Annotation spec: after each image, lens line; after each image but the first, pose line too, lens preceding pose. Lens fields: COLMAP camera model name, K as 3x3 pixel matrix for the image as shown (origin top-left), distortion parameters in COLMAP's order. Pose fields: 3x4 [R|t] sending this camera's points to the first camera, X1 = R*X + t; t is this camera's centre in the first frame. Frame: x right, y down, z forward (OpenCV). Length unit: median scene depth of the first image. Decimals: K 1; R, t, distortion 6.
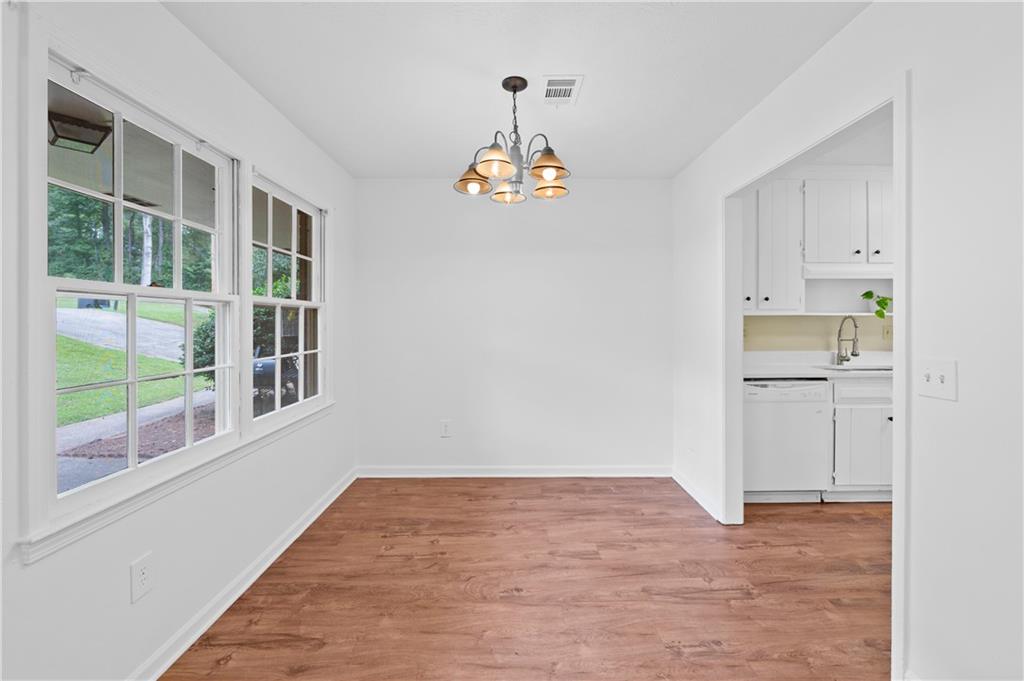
lens RADIAL K [[437.1, 0, 514.3], [0, 437.1, 322.5], [0, 0, 1]] dist [-0.003585, -0.000299]
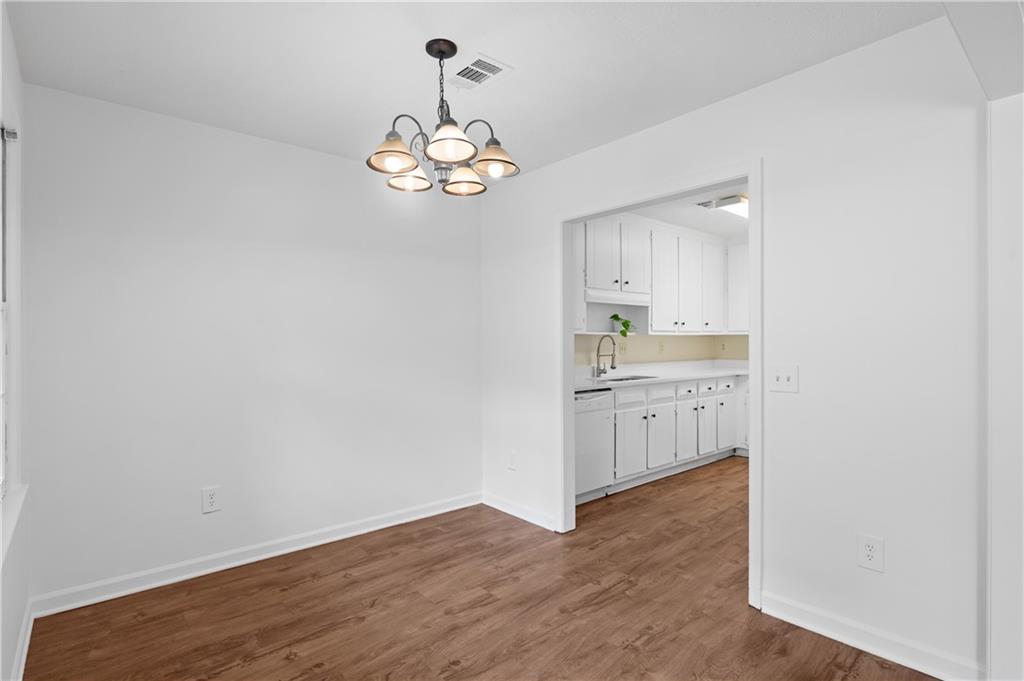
lens RADIAL K [[506.7, 0, 512.5], [0, 506.7, 340.7], [0, 0, 1]] dist [-0.004422, -0.000478]
pose [[0.766163, -0.000228, 0.642646, -0.380784], [0.001471, 0.999998, -0.001399, 0.002710], [-0.642644, 0.002018, 0.766162, 0.141915]]
